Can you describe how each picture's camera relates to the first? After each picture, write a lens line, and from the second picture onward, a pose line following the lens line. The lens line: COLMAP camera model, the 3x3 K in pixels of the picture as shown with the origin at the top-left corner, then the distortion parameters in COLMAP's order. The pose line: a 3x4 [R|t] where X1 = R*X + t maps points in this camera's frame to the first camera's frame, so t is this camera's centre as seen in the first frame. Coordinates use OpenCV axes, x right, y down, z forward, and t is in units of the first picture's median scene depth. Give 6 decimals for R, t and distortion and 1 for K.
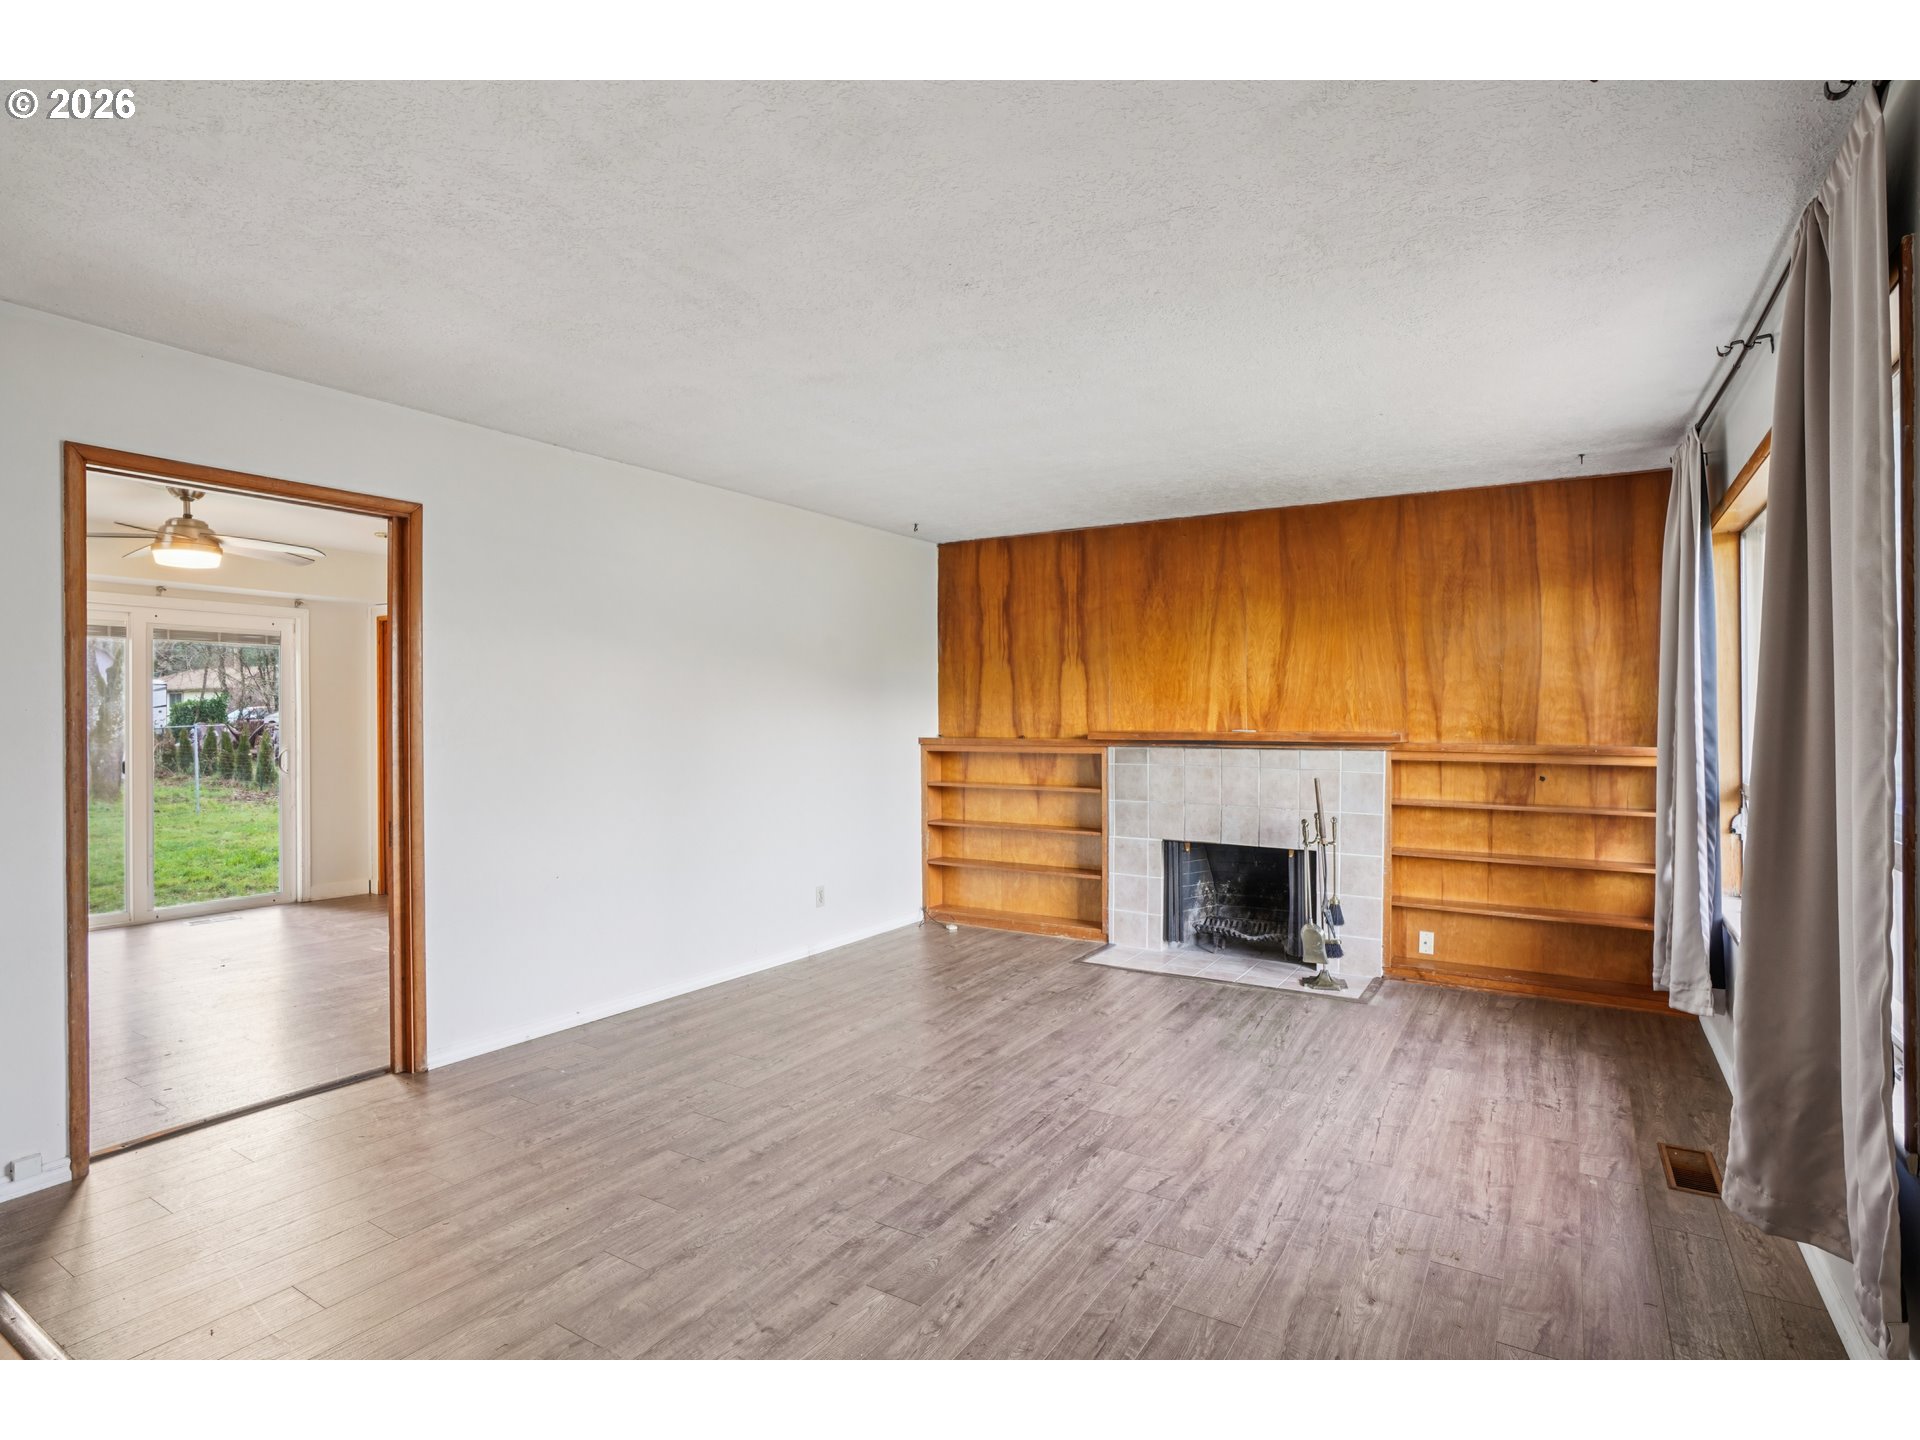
lens RADIAL K [[978.4, 0, 961.6], [0, 978.4, 722.1], [0, 0, 1]] dist [-0.054917, 0.023948]
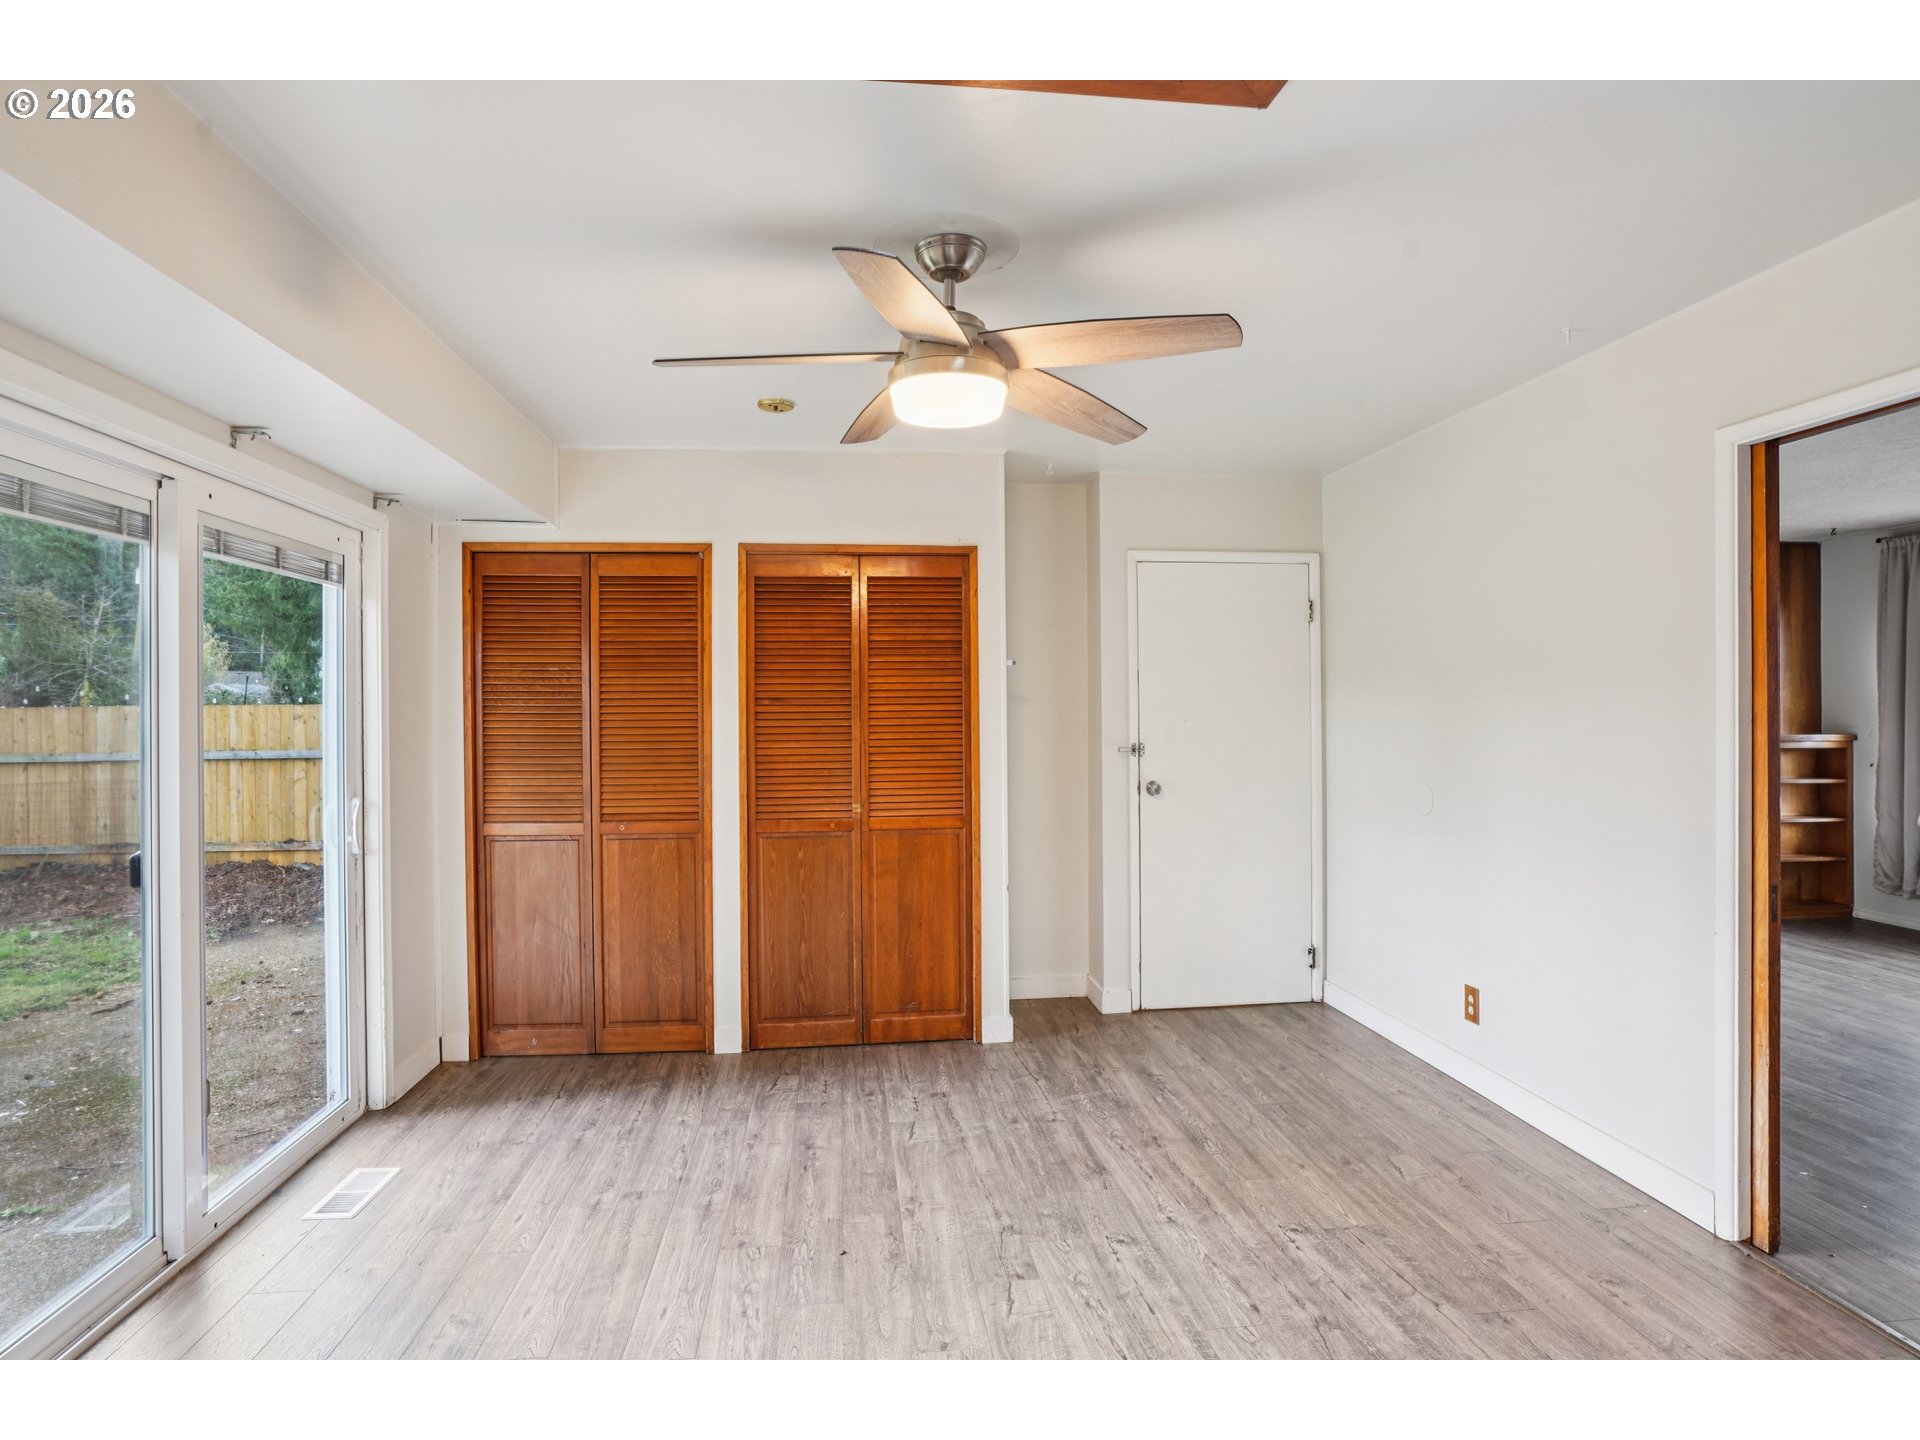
lens RADIAL K [[978.4, 0, 934.9], [0, 978.4, 705.1], [0, 0, 1]] dist [-0.054917, 0.023948]
pose [[0.781184, -0.003400, 0.624292, -1.160665], [0.011847, 0.999886, -0.009379, -0.017761], [-0.624189, 0.014722, 0.781135, 0.654612]]
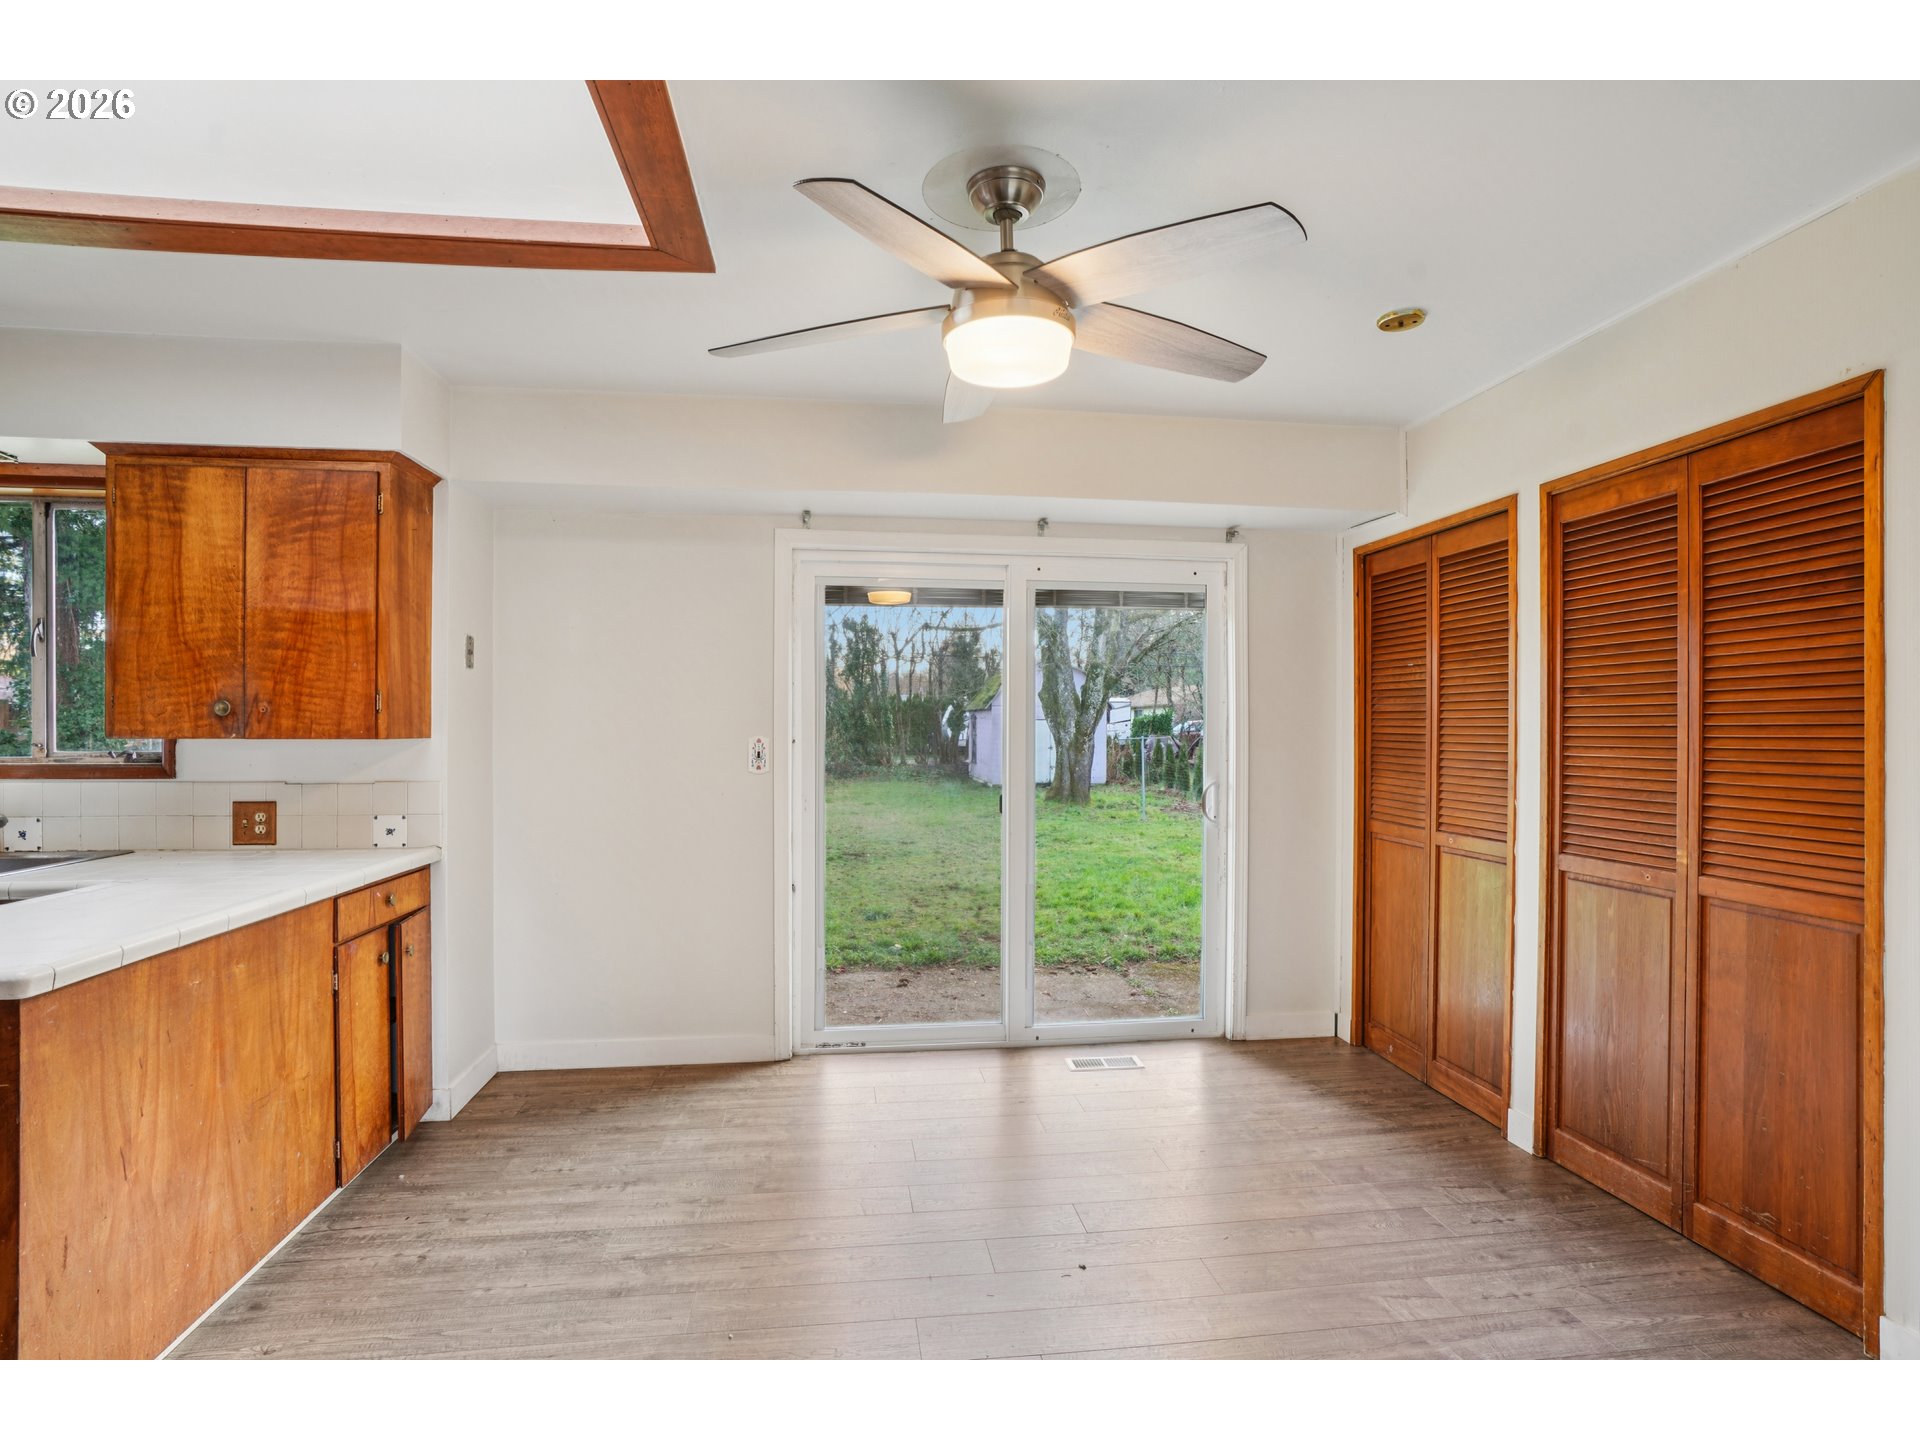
lens RADIAL K [[978.4, 0, 978.4], [0, 978.4, 730.7], [0, 0, 1]] dist [-0.054917, 0.023948]
pose [[0.655555, 0.002673, -0.755143, -0.510684], [-0.006794, 0.999974, -0.002359, -0.001773], [0.755117, 0.006677, 0.655556, 0.730620]]
